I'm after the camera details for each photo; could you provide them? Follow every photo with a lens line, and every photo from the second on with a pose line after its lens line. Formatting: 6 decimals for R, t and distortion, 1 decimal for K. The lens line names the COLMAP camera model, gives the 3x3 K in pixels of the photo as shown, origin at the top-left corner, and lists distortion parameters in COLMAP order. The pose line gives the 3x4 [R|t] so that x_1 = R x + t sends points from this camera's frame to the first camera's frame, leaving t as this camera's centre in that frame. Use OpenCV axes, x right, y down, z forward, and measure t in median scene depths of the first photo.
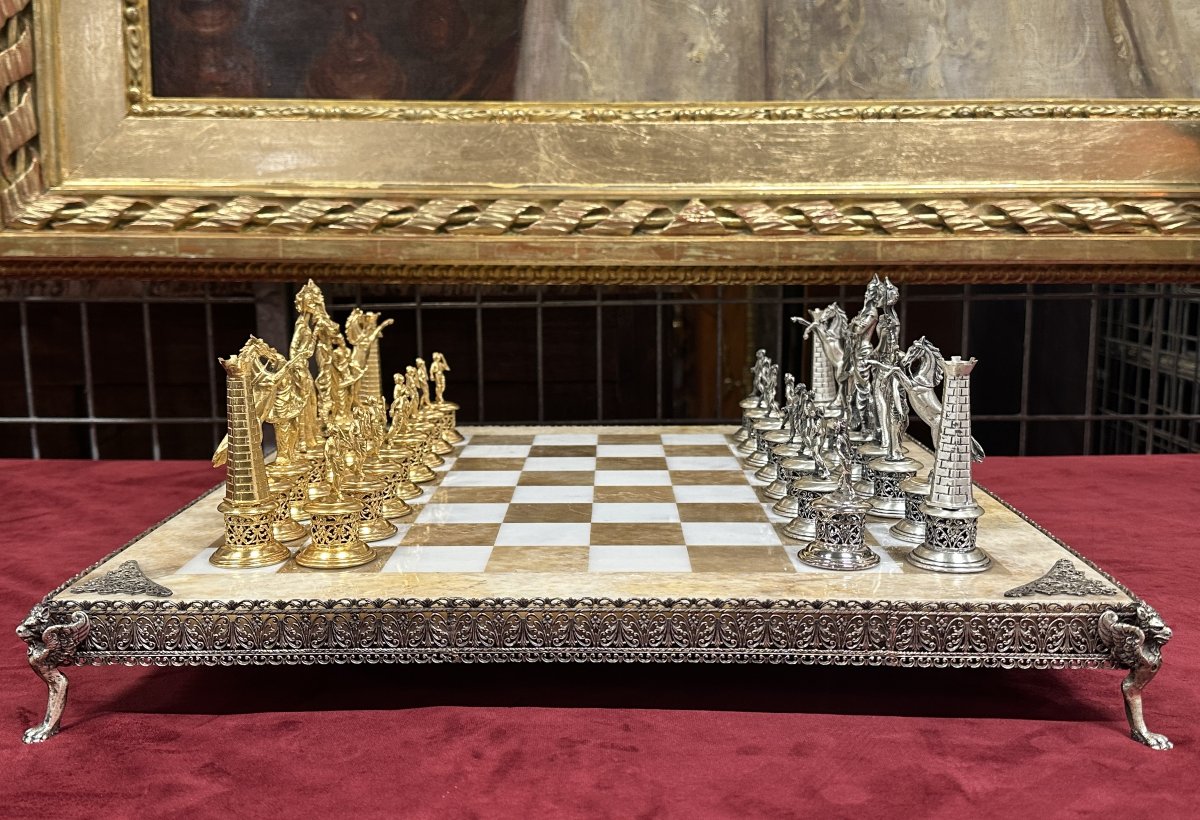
lens RADIAL K [[1304.3, 0, 573.4], [0, 1304.3, 415.7], [0, 0, 1]] dist [0.260881, -0.663439]
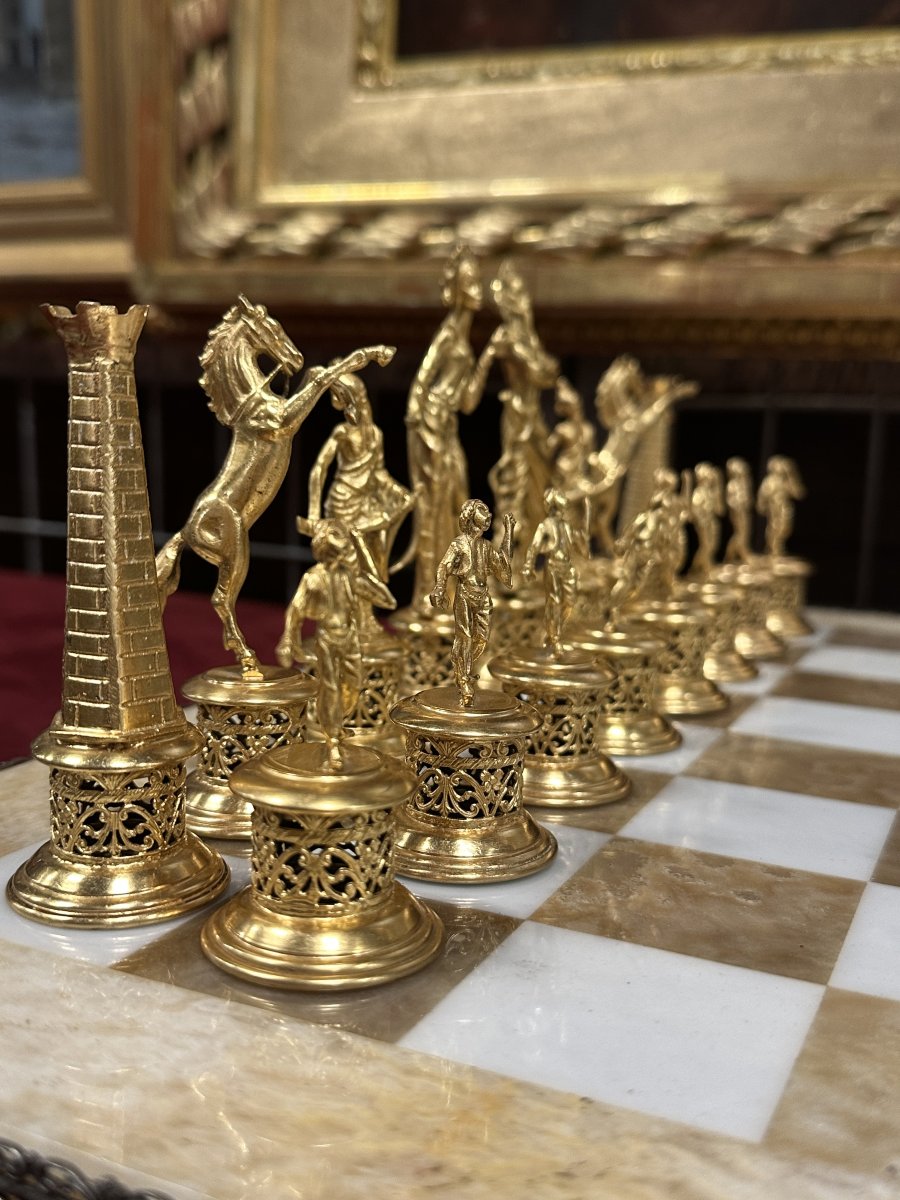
lens RADIAL K [[1270.6, 0, 450.0], [0, 1270.6, 600.0], [0, 0, 1]] dist [0.184658, -0.501223]
pose [[0.919173, 0.096528, -0.381841, -0.029332], [-0.098191, 0.995052, 0.015181, 0.013338], [0.381417, 0.023539, 0.924103, 0.567548]]
